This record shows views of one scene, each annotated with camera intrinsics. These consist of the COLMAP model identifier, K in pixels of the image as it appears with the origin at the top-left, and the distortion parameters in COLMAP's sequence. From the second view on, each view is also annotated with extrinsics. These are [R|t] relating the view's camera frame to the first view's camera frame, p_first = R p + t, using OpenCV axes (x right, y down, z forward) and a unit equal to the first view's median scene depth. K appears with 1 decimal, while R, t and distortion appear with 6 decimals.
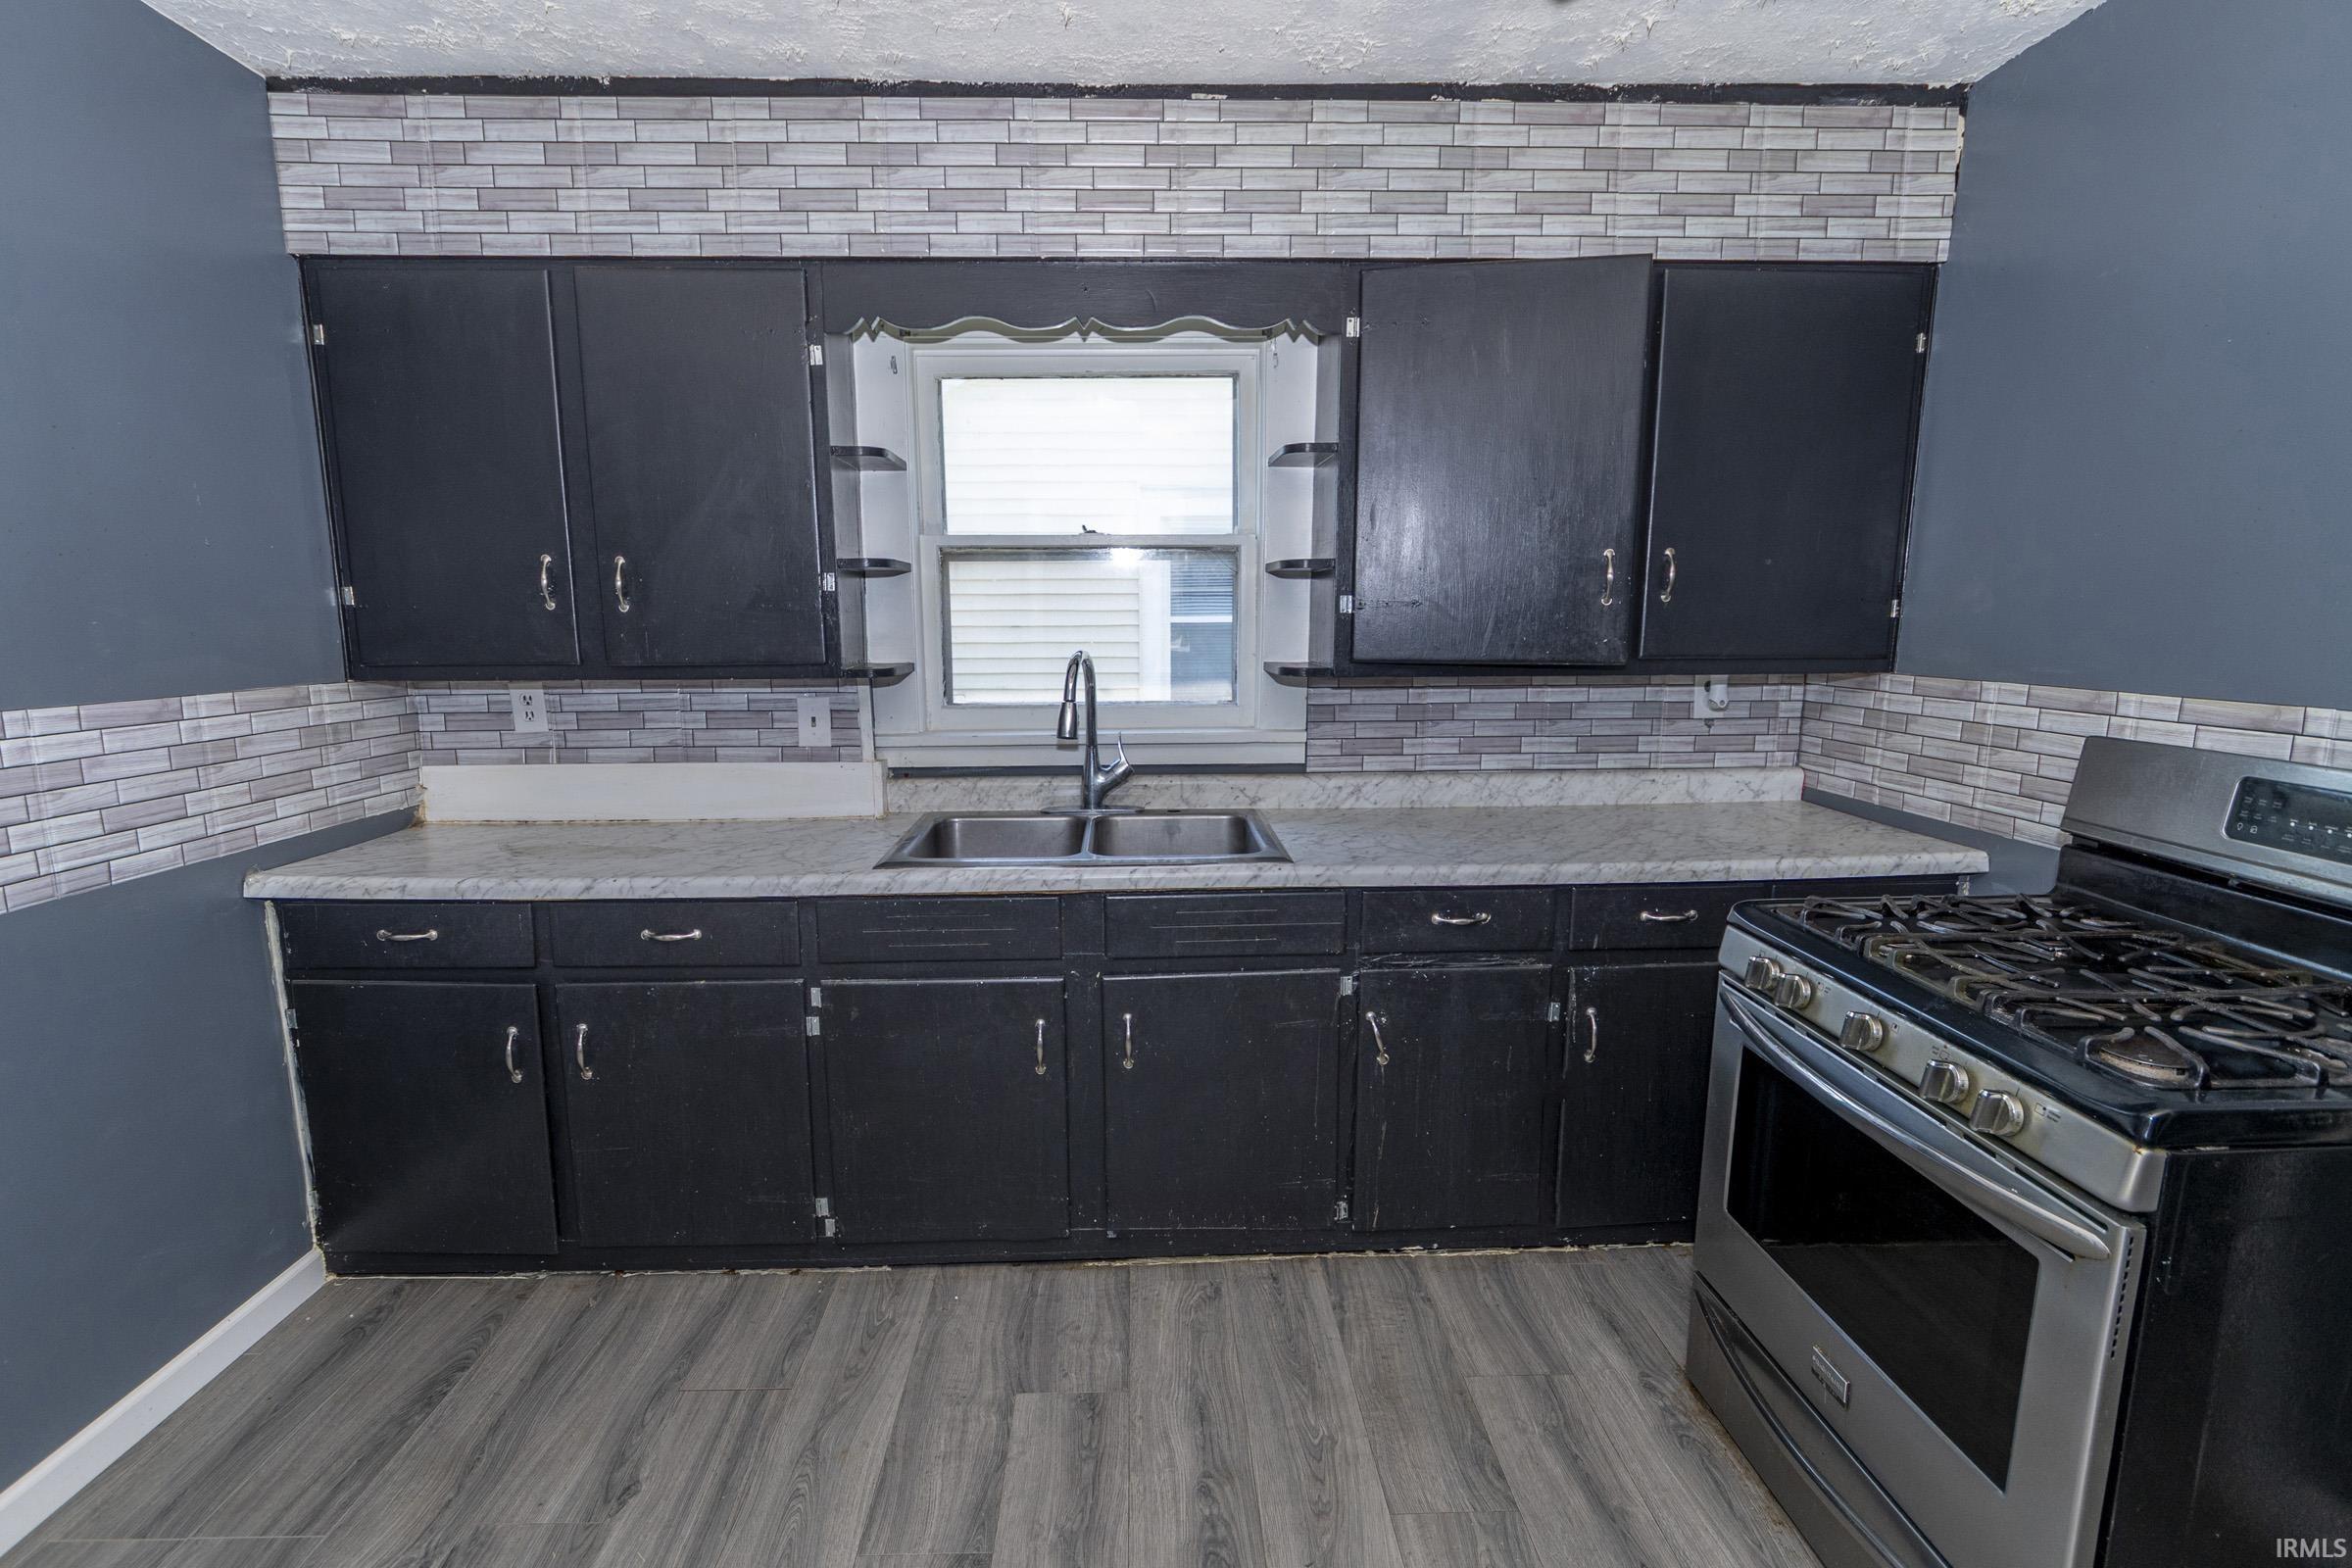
lens RADIAL K [[1058.3, 0, 1176.0], [0, 1058.3, 784.0], [0, 0, 1]] dist [-0.003278, -0.000495]
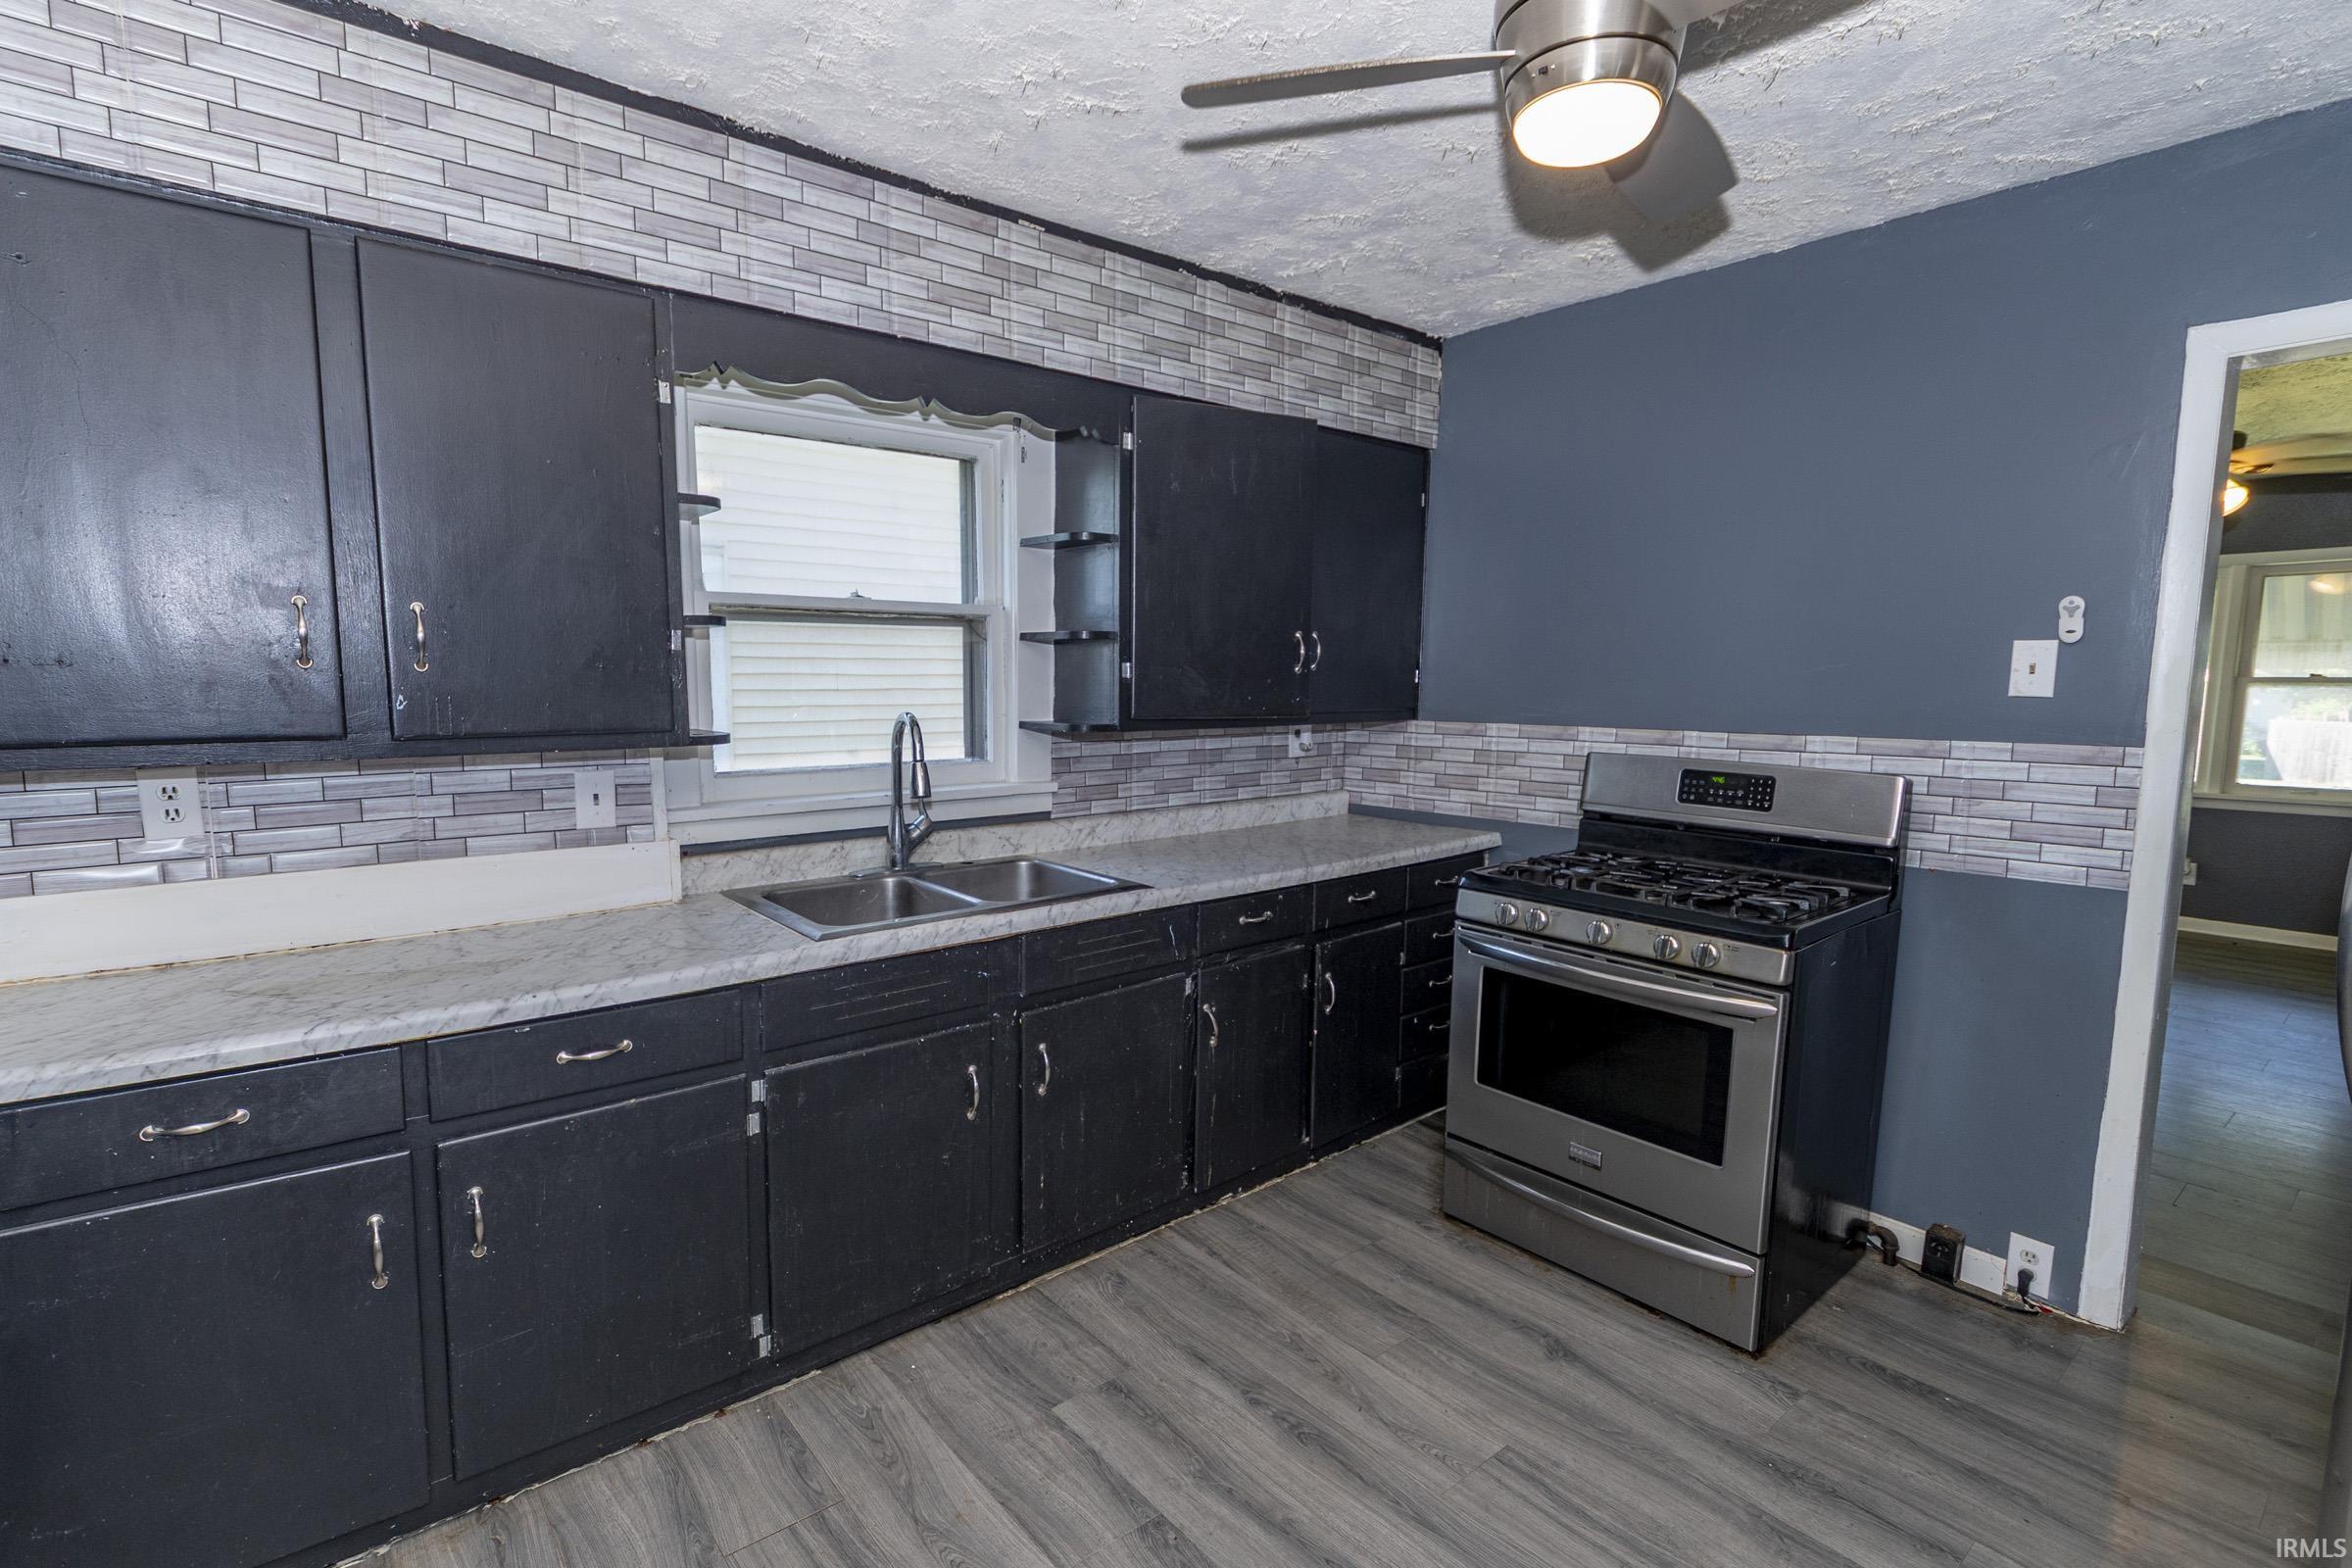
lens RADIAL K [[1095.7, 0, 1176.4], [0, 1095.7, 803.2], [0, 0, 1]] dist [0.001496, -0.000680]
pose [[0.790245, -0.064718, 0.609364, -0.573143], [0.088482, 0.996037, -0.008961, -0.006483], [-0.606370, 0.060999, 0.792840, 0.007219]]
